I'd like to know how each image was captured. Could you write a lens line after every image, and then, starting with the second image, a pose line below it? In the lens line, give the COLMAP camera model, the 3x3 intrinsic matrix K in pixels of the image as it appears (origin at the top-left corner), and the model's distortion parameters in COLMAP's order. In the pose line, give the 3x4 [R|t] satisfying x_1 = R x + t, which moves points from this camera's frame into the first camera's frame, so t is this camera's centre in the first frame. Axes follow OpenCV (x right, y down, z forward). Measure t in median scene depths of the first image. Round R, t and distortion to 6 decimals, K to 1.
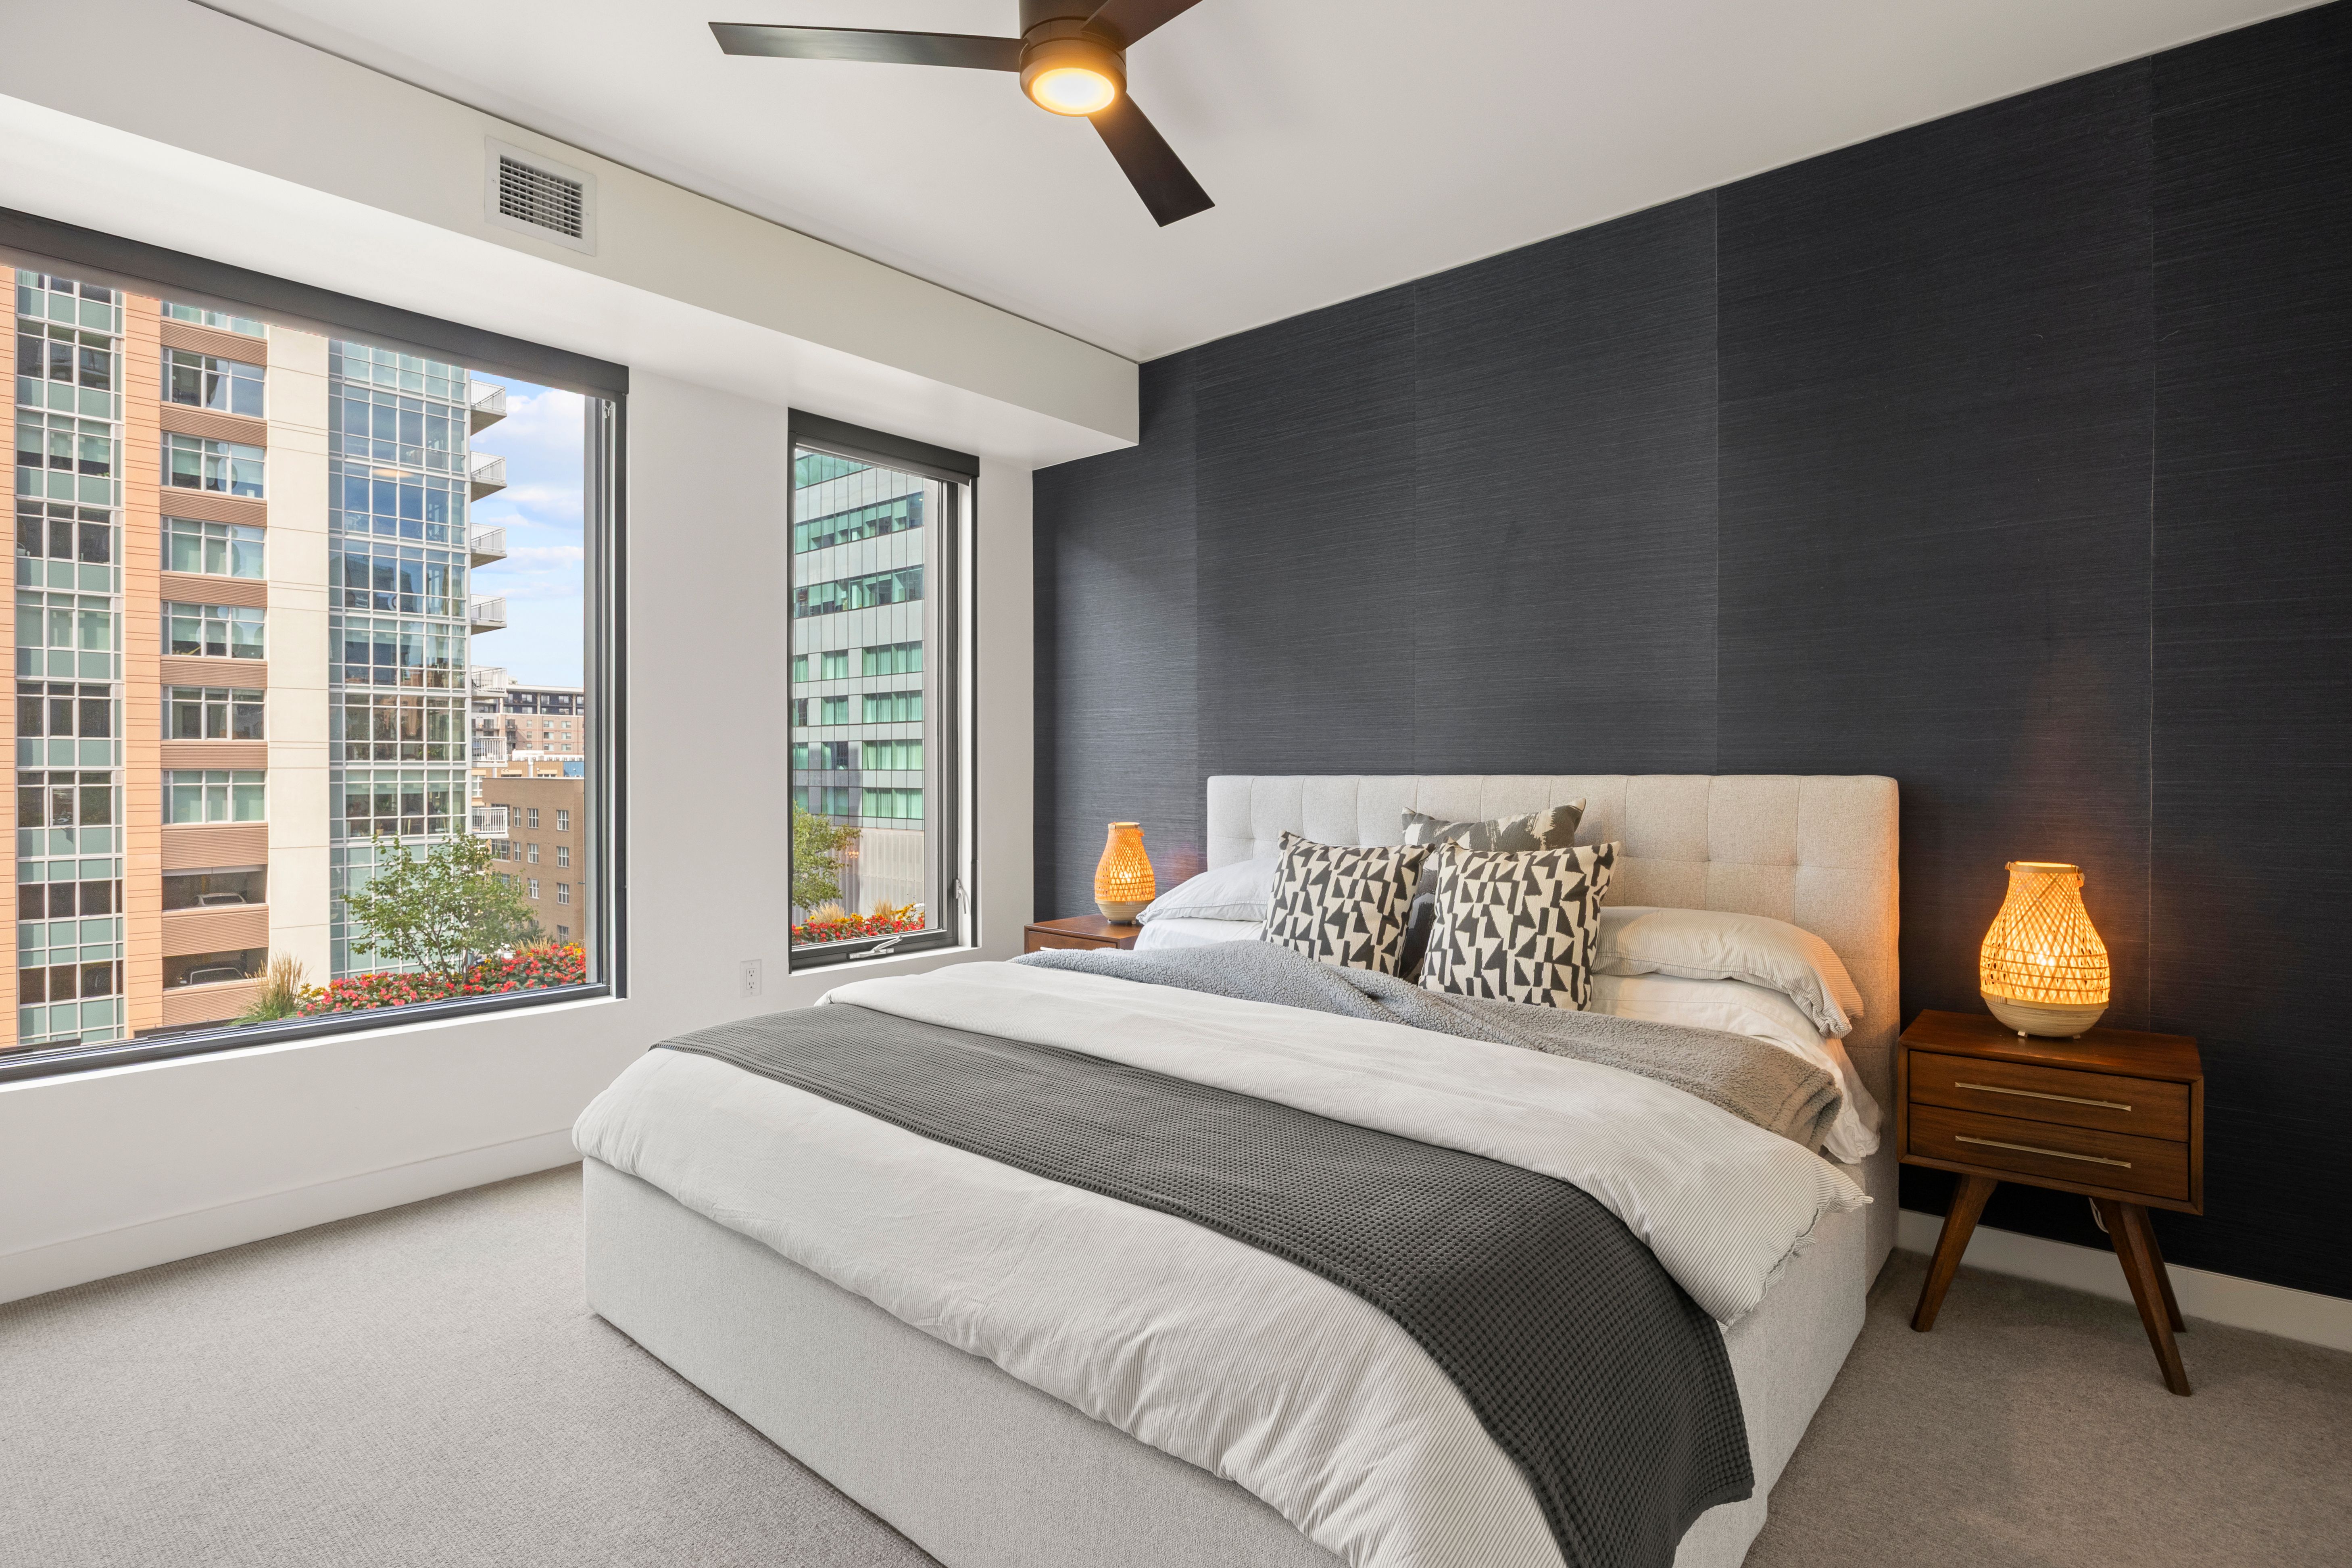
lens RADIAL K [[1160.2, 0, 1179.8], [0, 1160.2, 764.5], [0, 0, 1]] dist [-0.005117, -0.001275]
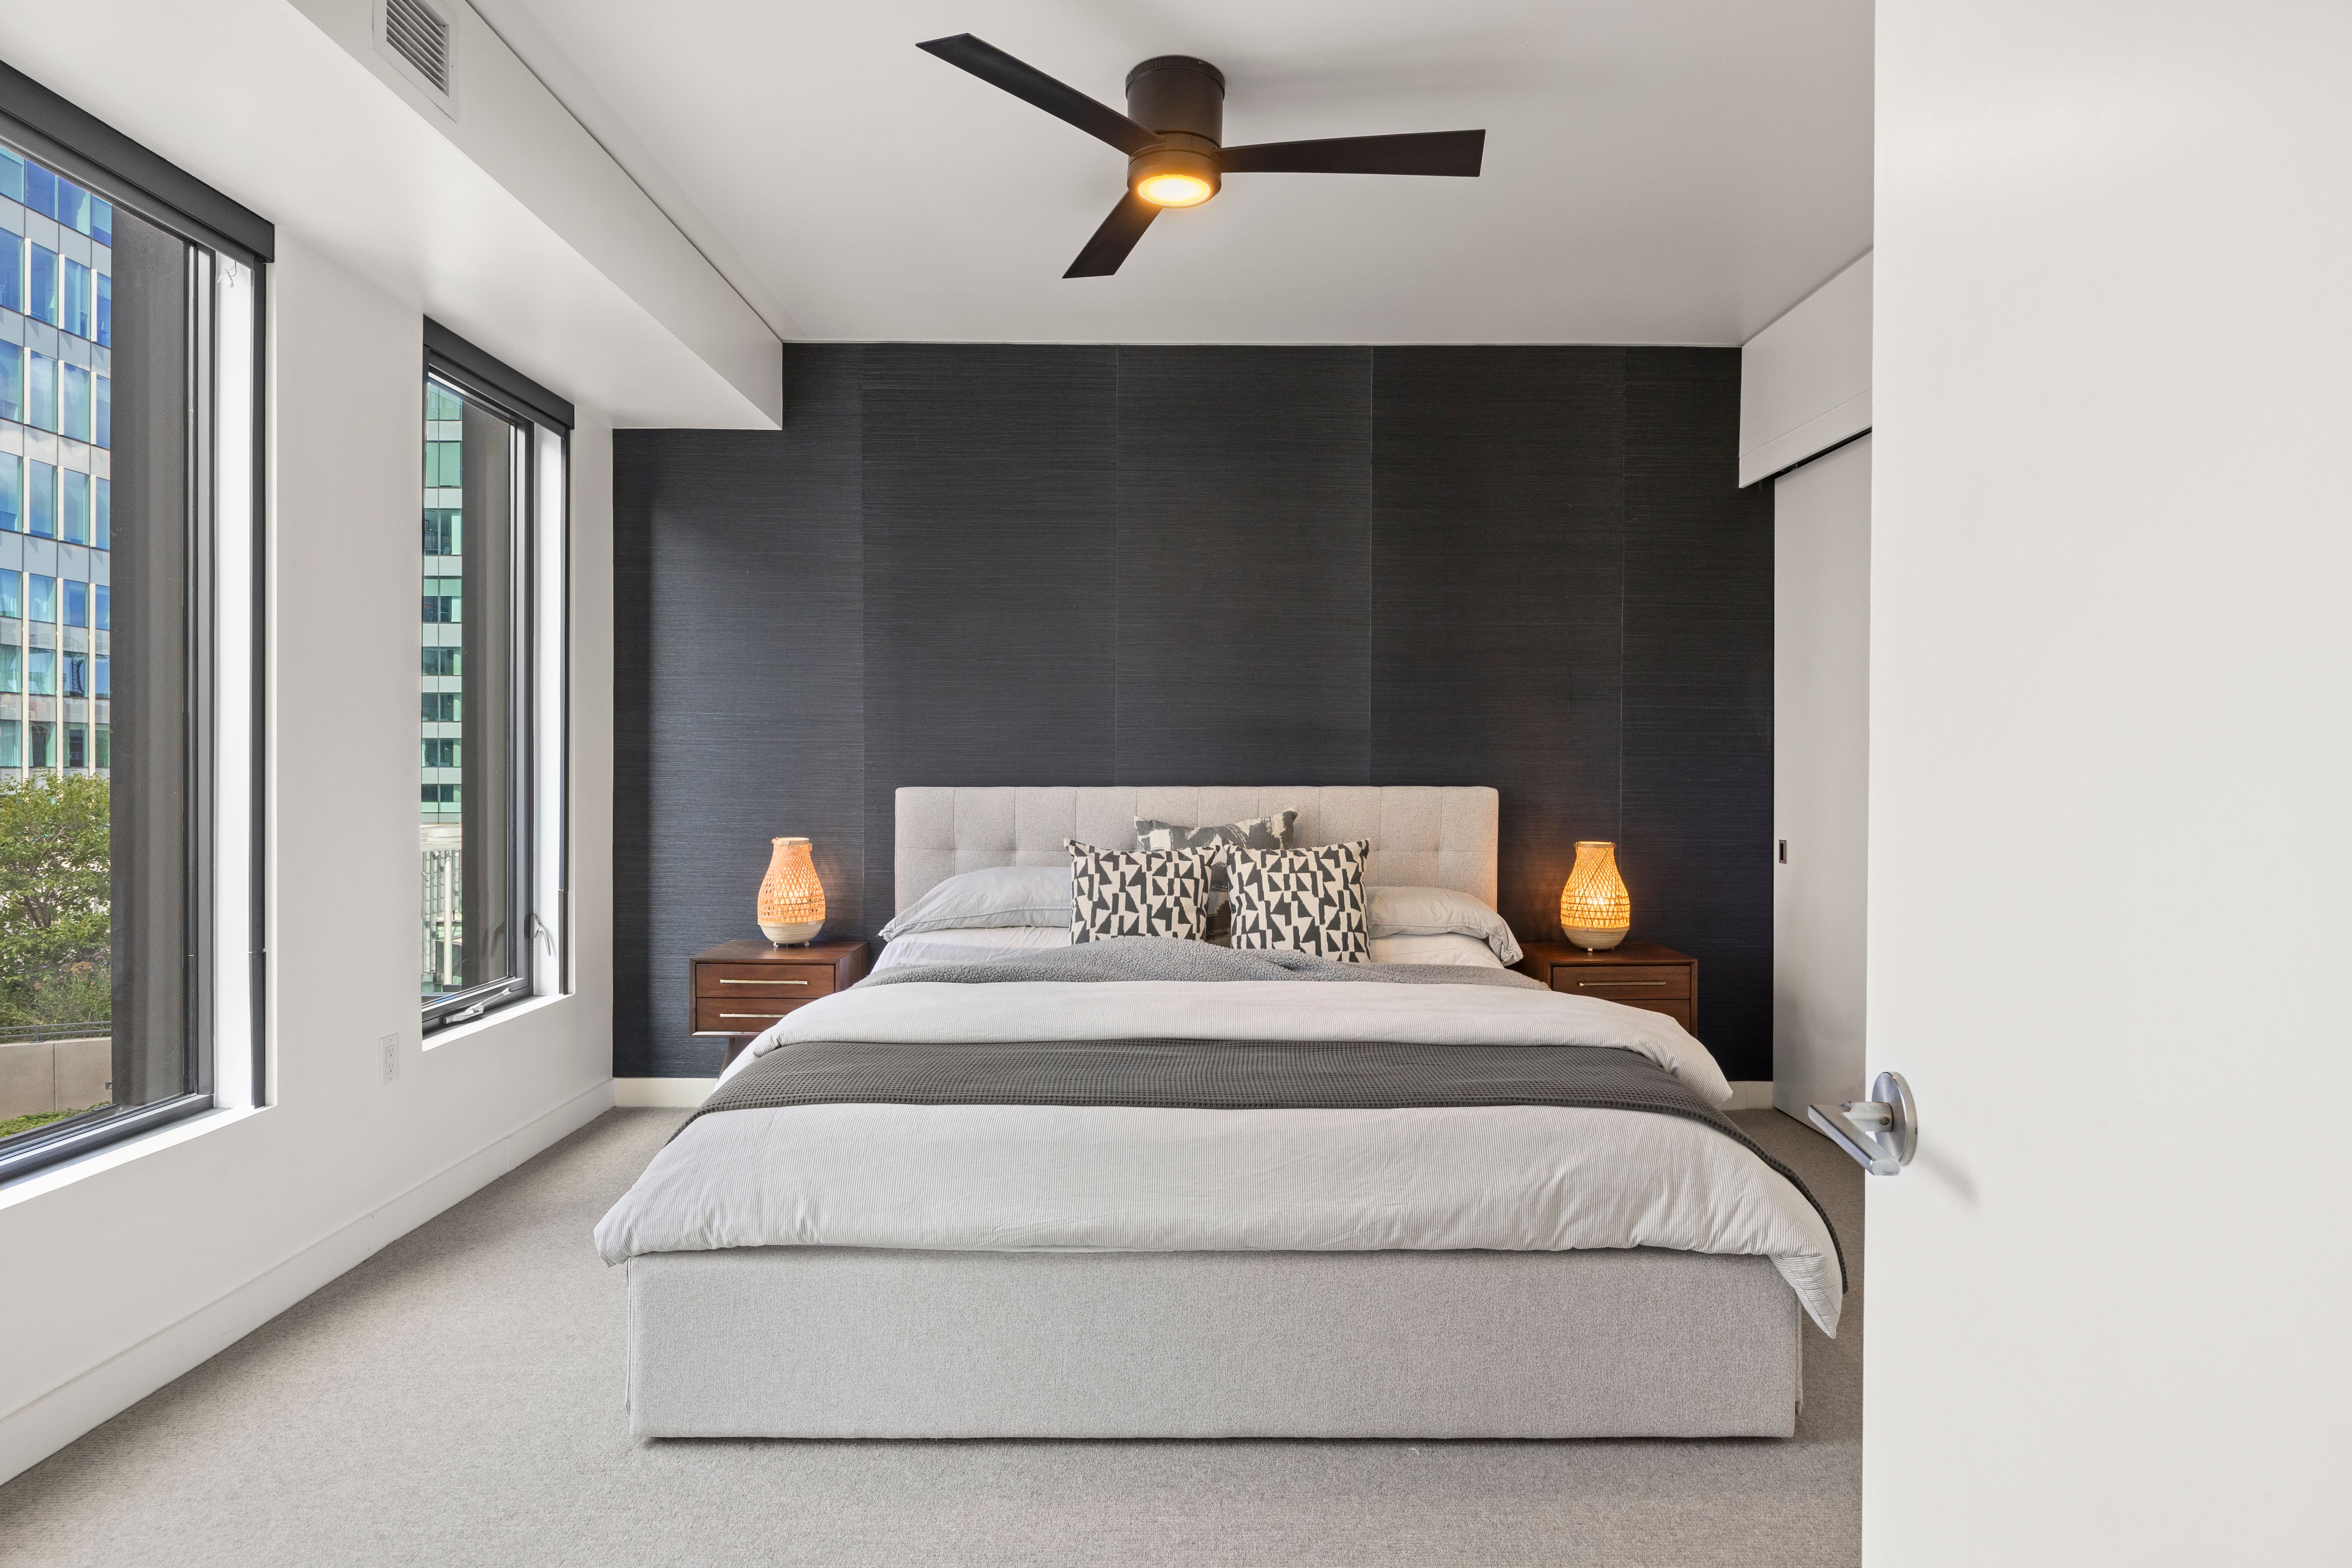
lens RADIAL K [[1245.0, 0, 1185.1], [0, 1245.0, 774.2], [0, 0, 1]] dist [0.002500, -0.002436]
pose [[0.757572, -0.000423, 0.652751, -0.714165], [-0.005620, 0.999959, 0.007170, -0.015475], [-0.652727, -0.009100, 0.757538, 0.056664]]
